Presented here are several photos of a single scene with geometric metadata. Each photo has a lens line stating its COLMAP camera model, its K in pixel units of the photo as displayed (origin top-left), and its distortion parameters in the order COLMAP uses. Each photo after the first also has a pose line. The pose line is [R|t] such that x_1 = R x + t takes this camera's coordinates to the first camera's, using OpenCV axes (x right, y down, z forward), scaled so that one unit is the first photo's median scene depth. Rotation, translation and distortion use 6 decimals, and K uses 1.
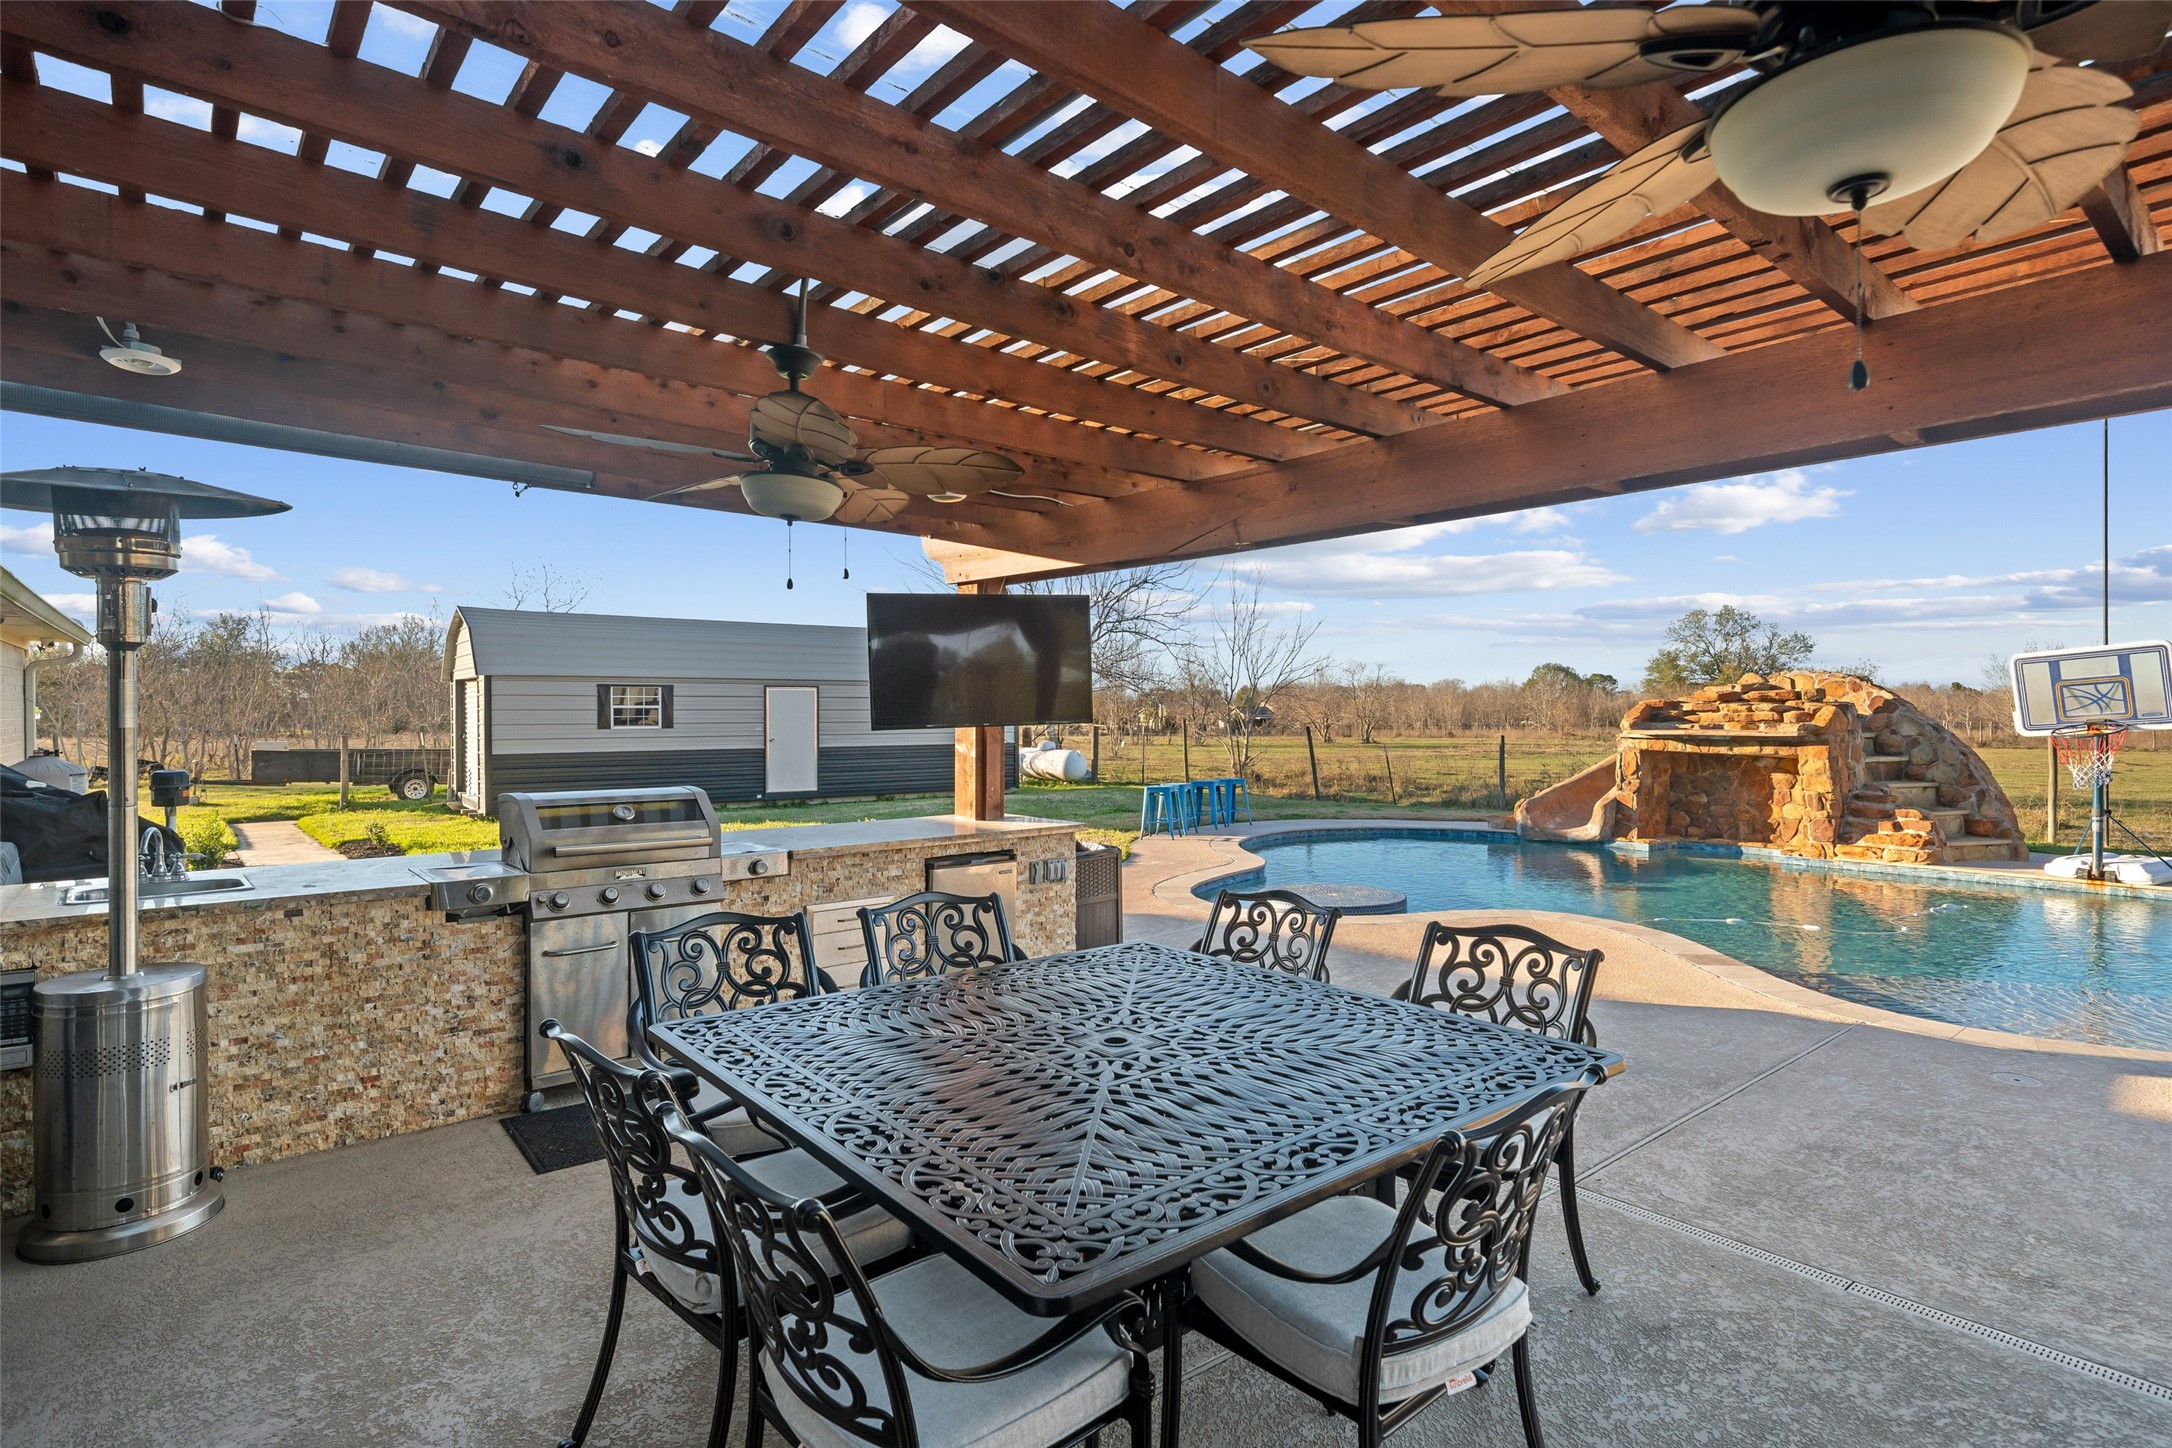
lens RADIAL K [[1108.0, 0, 1081.4], [0, 1108.0, 728.3], [0, 0, 1]] dist [-0.000513, 0.000564]
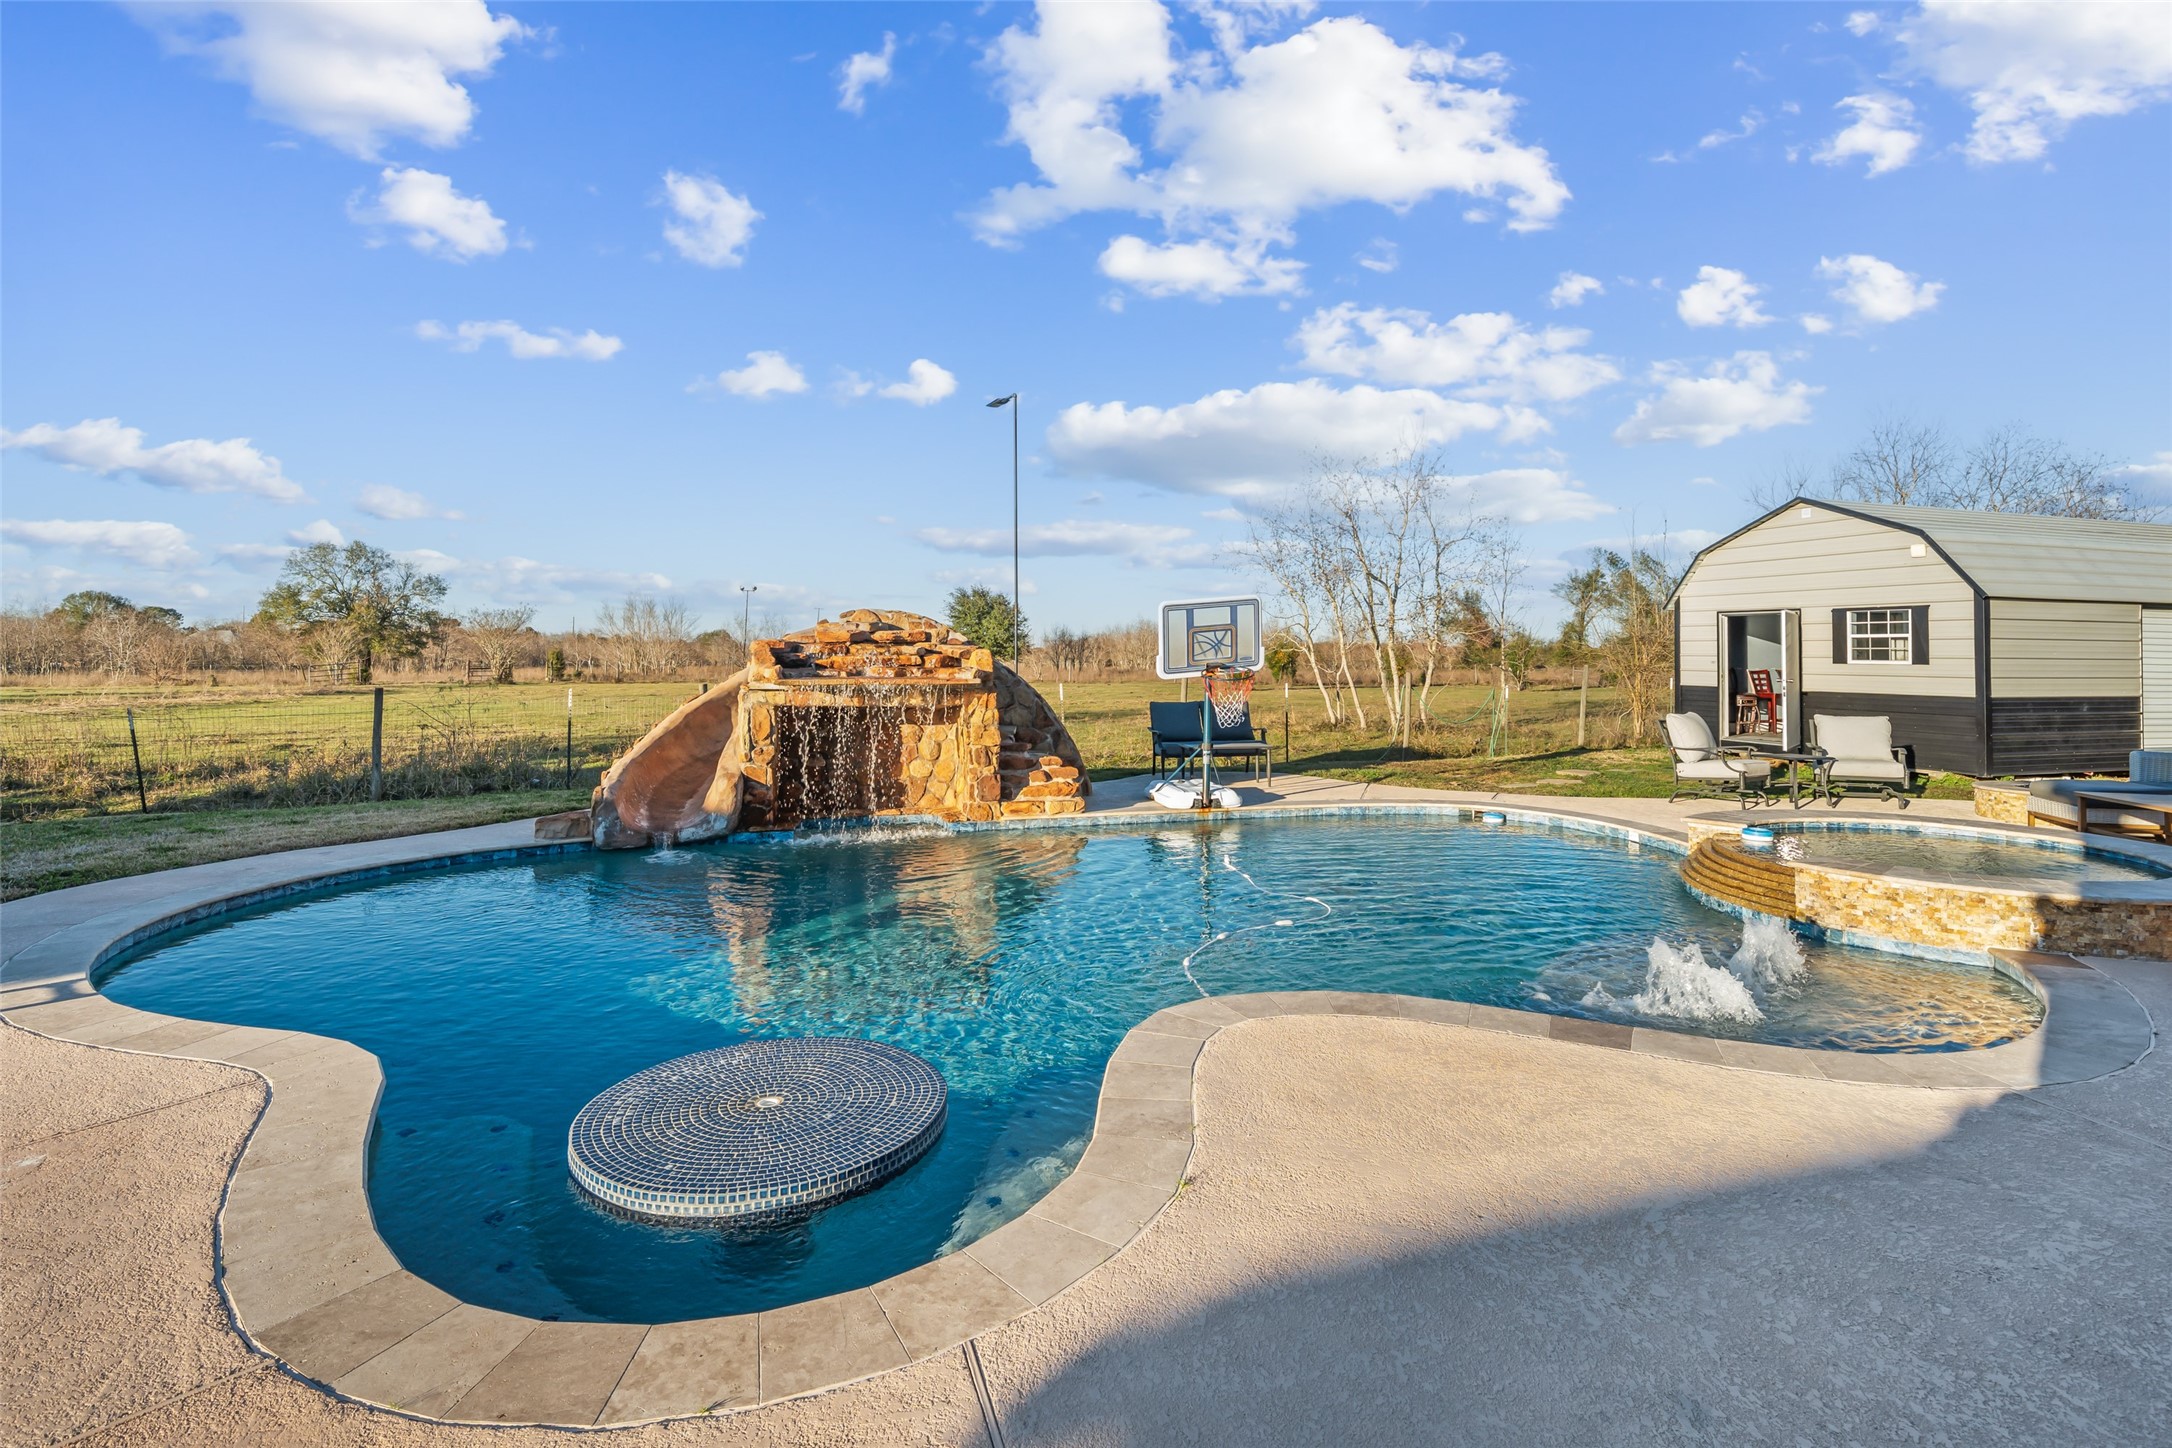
lens RADIAL K [[1015.9, 0, 1051.6], [0, 1015.9, 643.7], [0, 0, 1]] dist [0.004175, -0.000435]
pose [[0.371460, 0.010913, 0.928385, -0.074988], [0.010030, 0.999825, -0.015765, -0.011094], [-0.928395, 0.015168, 0.371286, 0.663885]]
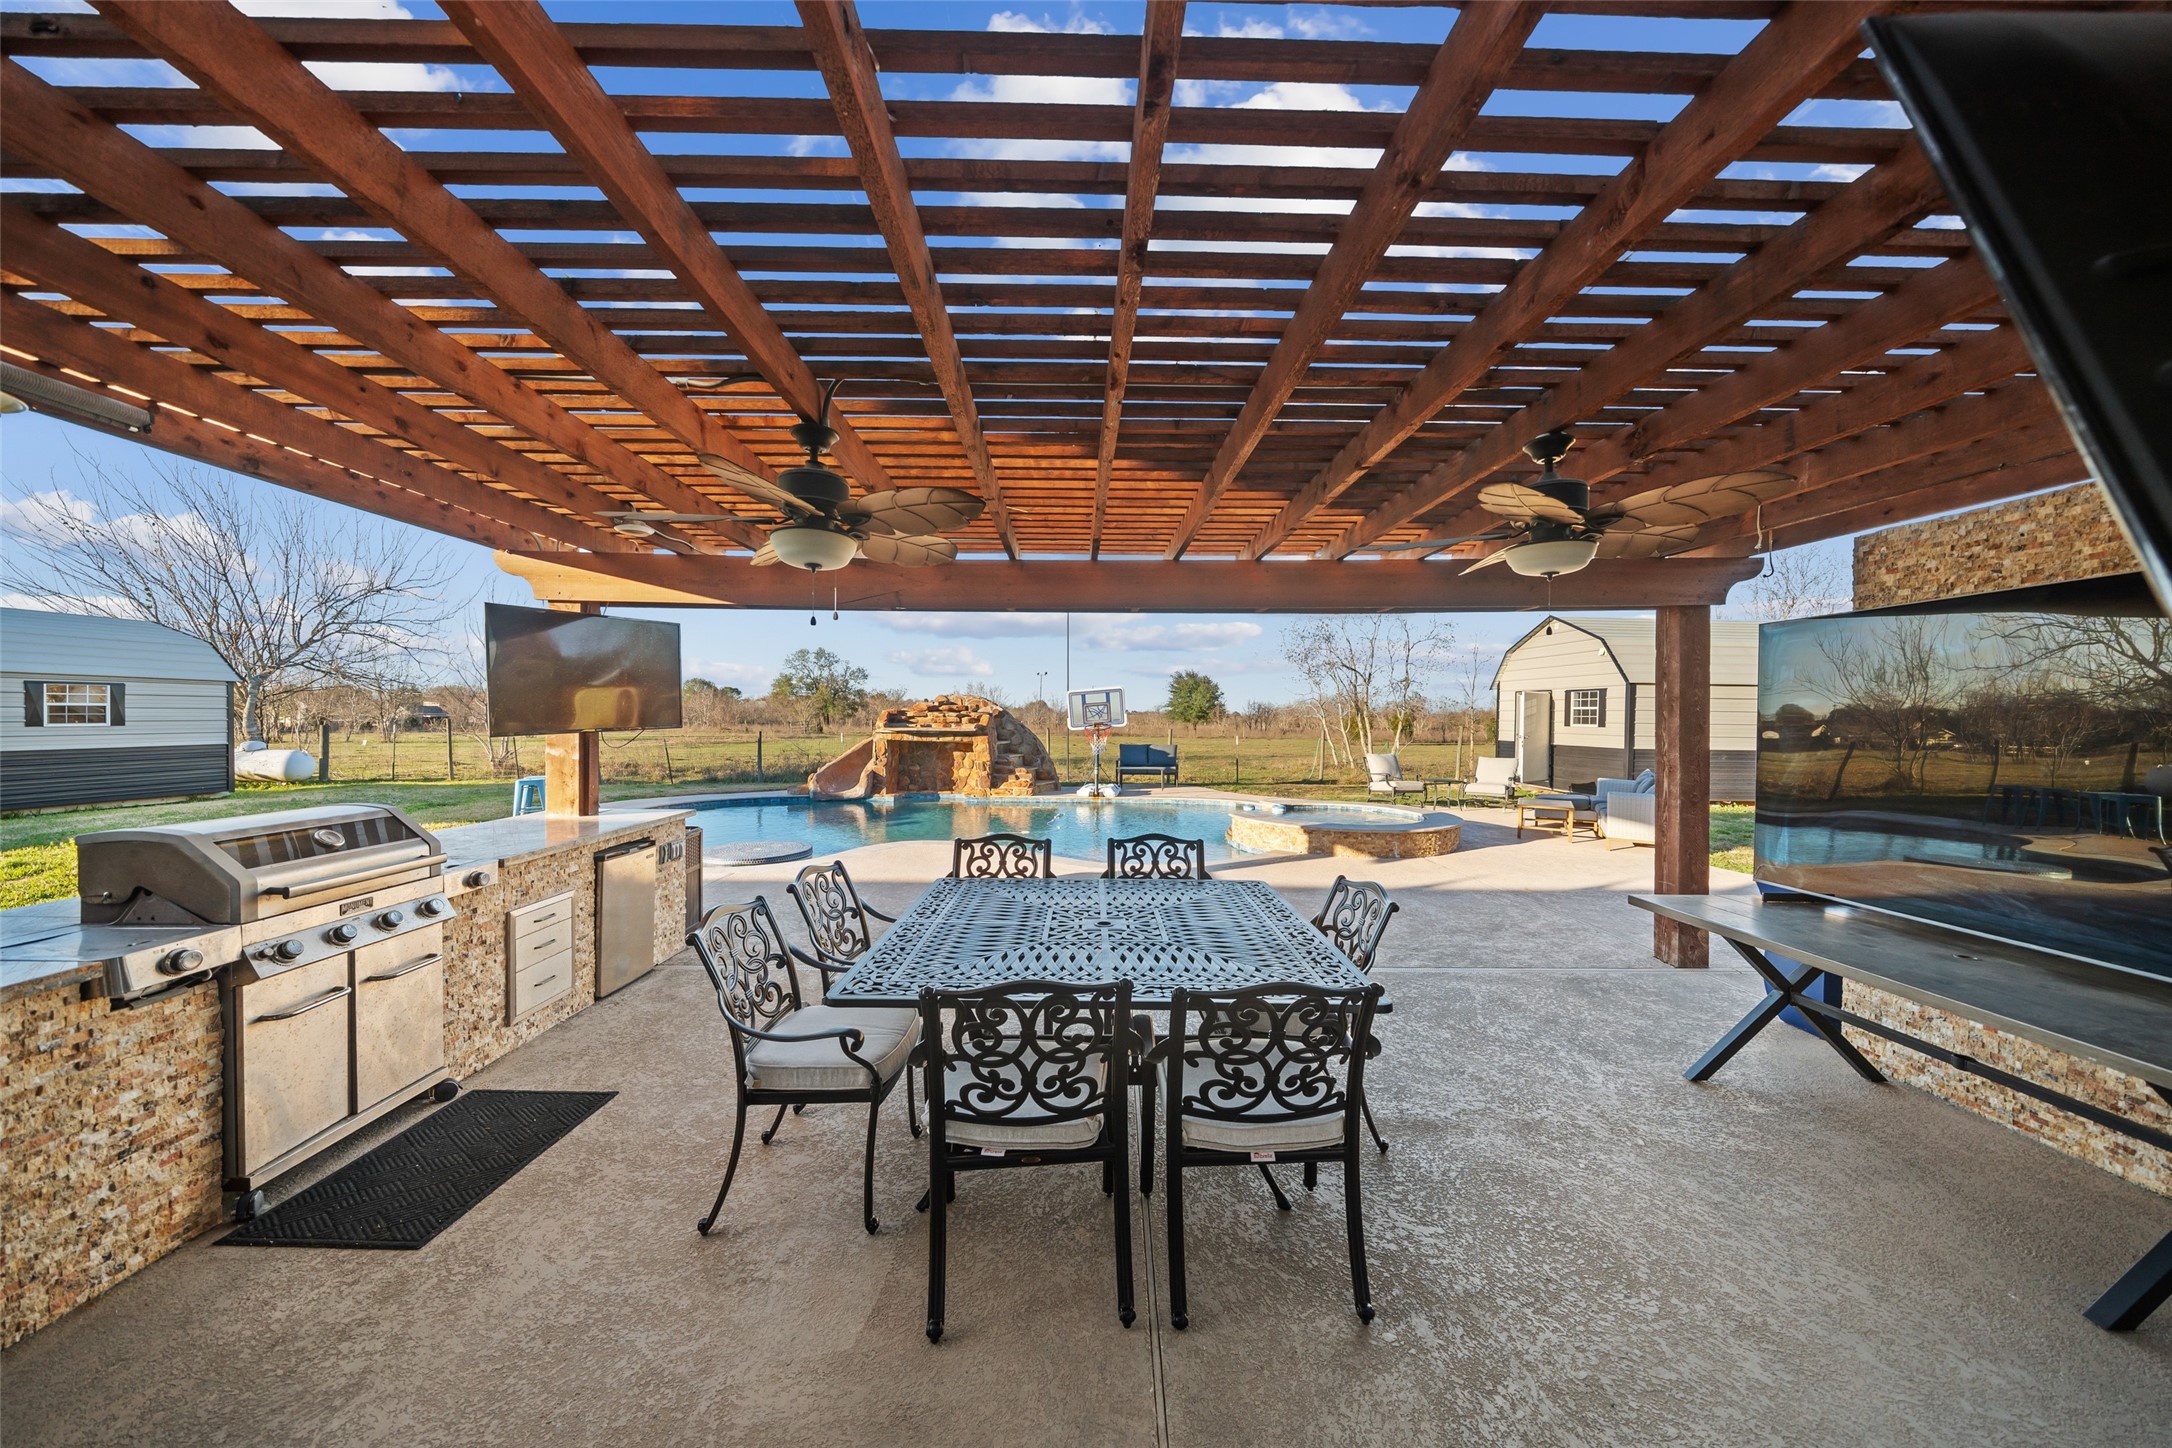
lens RADIAL K [[762.7, 0, 1082.5], [0, 762.7, 728.5], [0, 0, 1]] dist [-0.005862, 0.000236]
pose [[0.627622, -0.007210, 0.778485, -0.225055], [0.002358, 0.999970, 0.007359, -0.005650], [-0.778514, -0.002783, 0.627621, 0.075627]]
